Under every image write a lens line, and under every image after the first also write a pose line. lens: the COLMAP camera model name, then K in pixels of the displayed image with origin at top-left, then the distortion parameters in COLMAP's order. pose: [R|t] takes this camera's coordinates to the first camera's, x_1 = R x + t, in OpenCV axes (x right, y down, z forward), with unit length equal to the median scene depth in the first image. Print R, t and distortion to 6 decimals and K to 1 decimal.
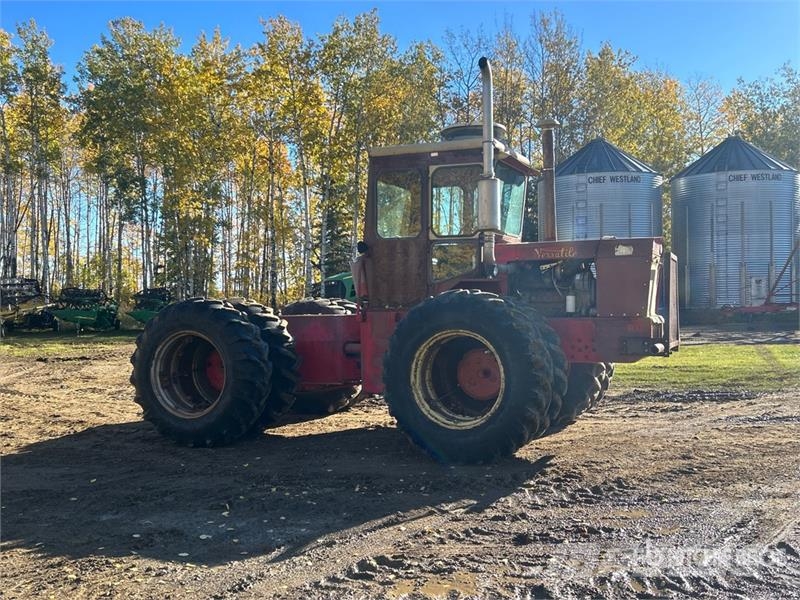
lens RADIAL K [[768.9, 0, 400.0], [0, 768.9, 300.0], [0, 0, 1]] dist [0.013722, -0.001659]
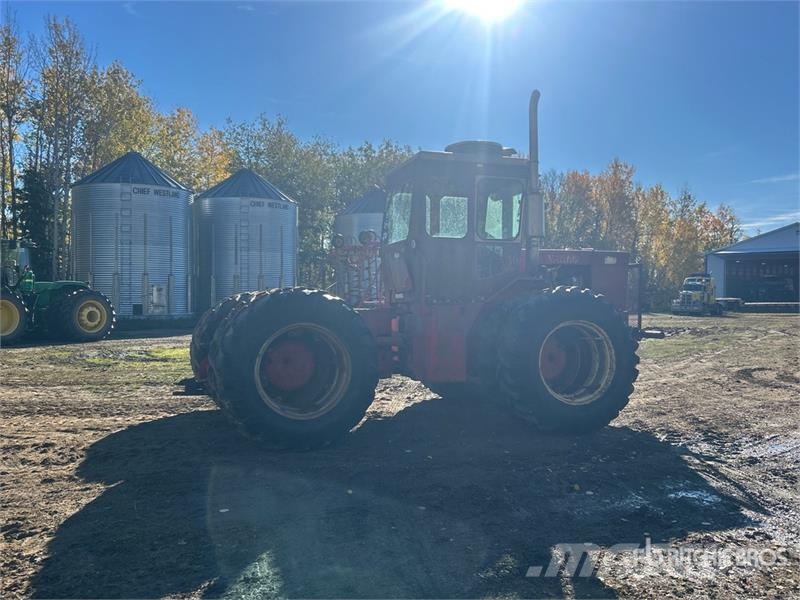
lens RADIAL K [[665.6, 0, 400.0], [0, 665.6, 300.0], [0, 0, 1]] dist [0.052625, -0.059217]
pose [[0.666370, 0.001741, 0.745619, -0.720060], [0.005030, 0.999964, -0.006830, 0.010241], [-0.745605, 0.008301, 0.666337, 0.427854]]
